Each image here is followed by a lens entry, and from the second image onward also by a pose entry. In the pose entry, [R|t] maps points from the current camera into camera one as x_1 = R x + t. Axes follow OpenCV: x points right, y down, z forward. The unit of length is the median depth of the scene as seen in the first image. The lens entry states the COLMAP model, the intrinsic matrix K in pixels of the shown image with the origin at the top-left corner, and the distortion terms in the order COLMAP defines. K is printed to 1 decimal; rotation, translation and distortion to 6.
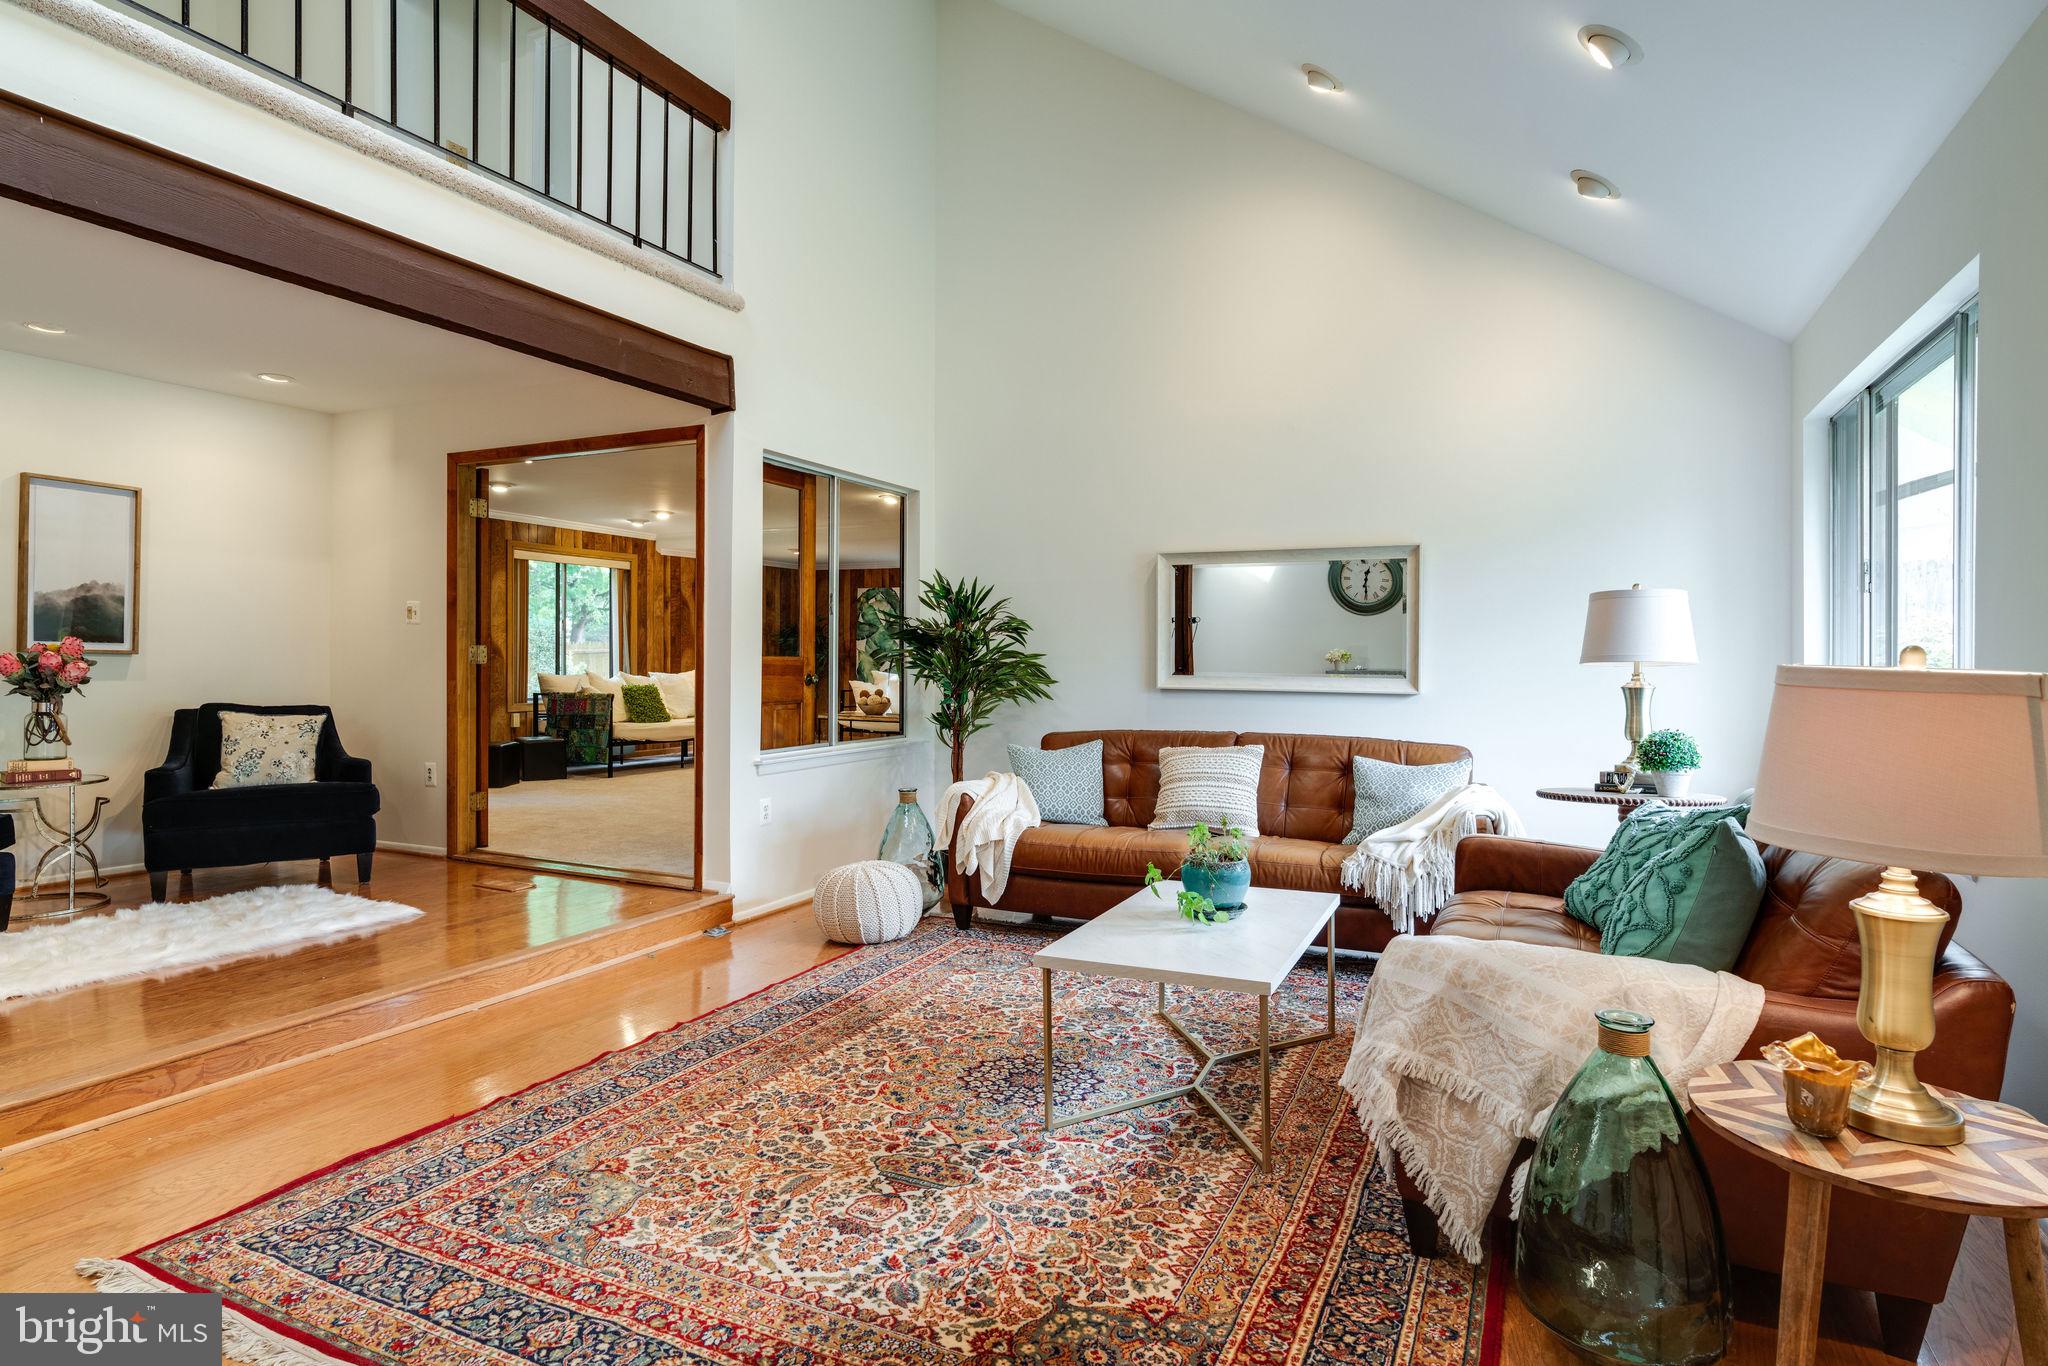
lens RADIAL K [[1097.5, 0, 1020.9], [0, 1097.5, 672.6], [0, 0, 1]] dist [-0.004308, 0.000109]
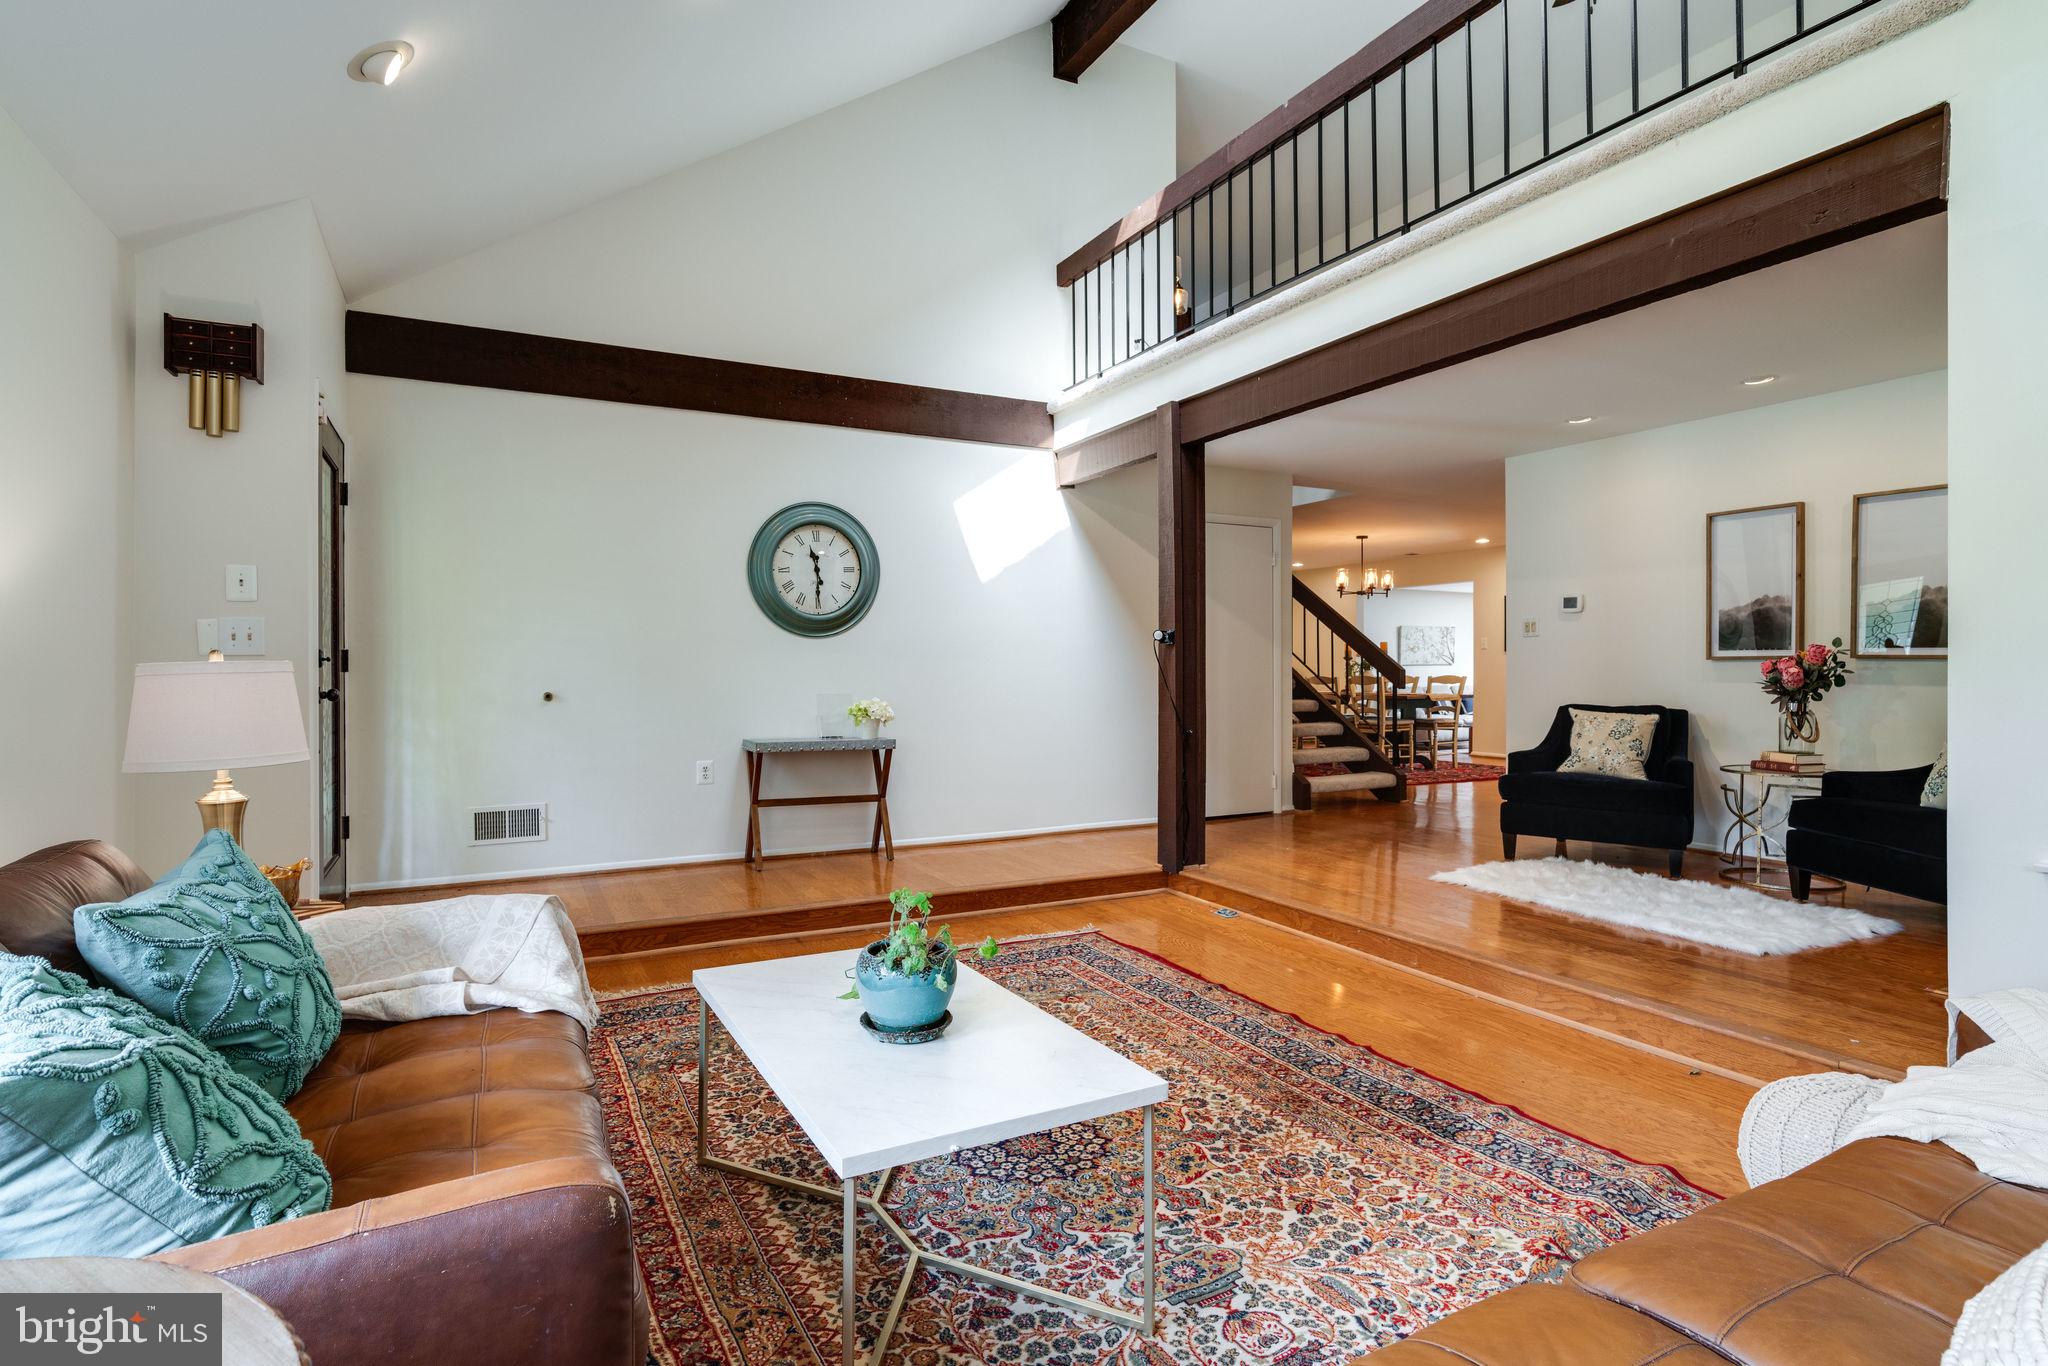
lens RADIAL K [[1032.6, 0, 1020.3], [0, 1032.6, 665.0], [0, 0, 1]] dist [0.024950, 0.000061]
pose [[-0.593661, -0.006807, -0.804687, 0.682682], [-0.010978, 0.999940, -0.000359, -0.004770], [0.804641, 0.008620, -0.593699, 1.501250]]
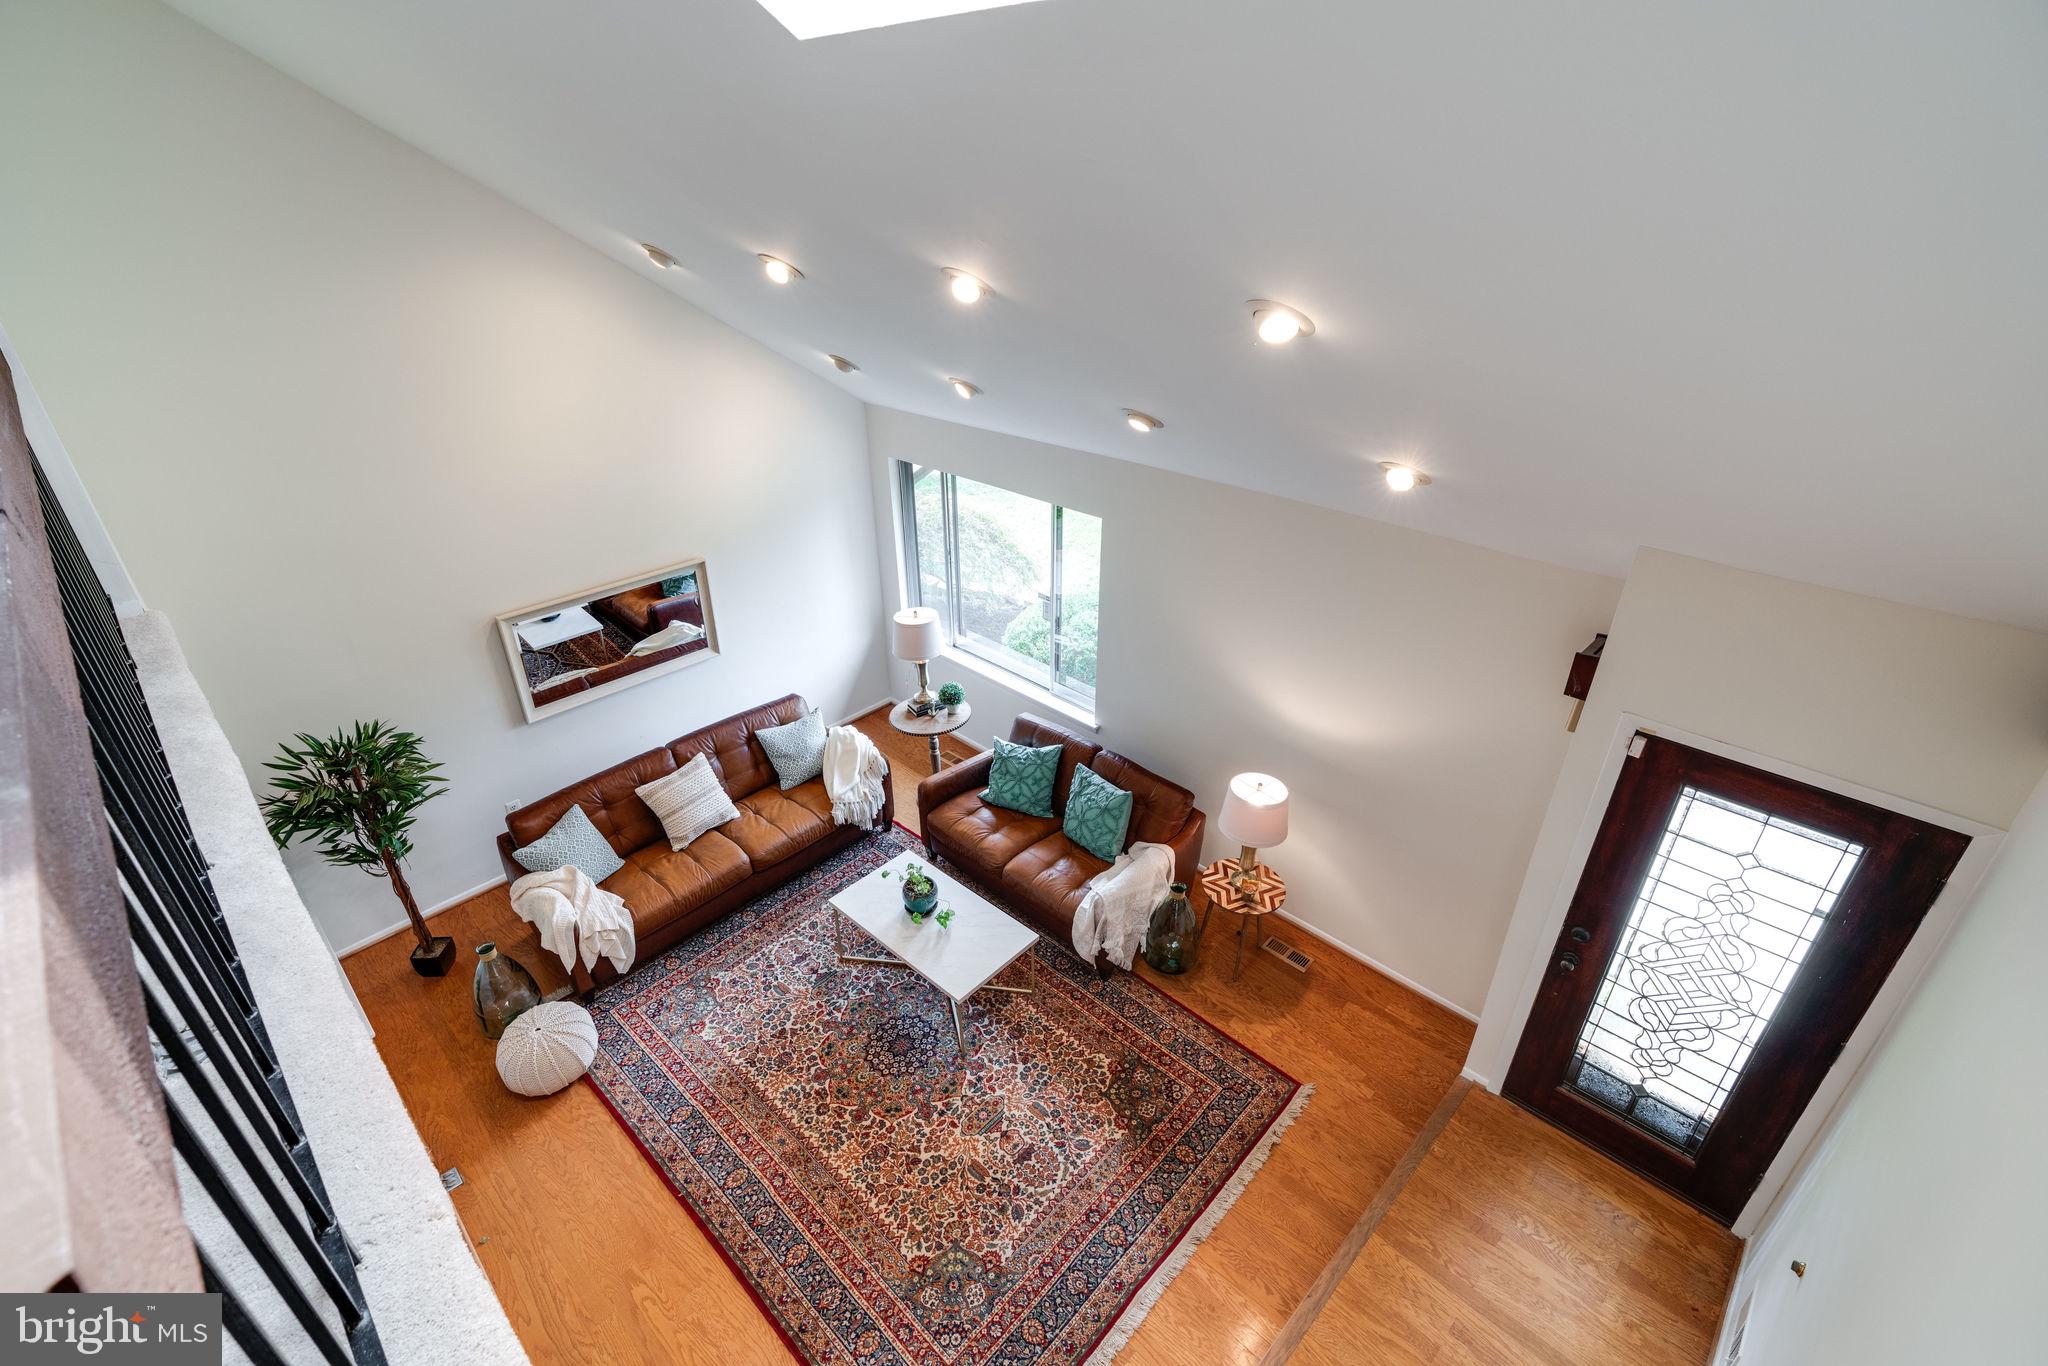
lens RADIAL K [[916.3, 0, 1009.1], [0, 916.3, 678.7], [0, 0, 1]] dist [-0.002175, 0.001548]
pose [[0.319684, -0.462636, 0.826904, -0.945383], [0.019304, 0.875698, 0.482473, -0.932820], [-0.947327, -0.138276, 0.288878, 0.473714]]
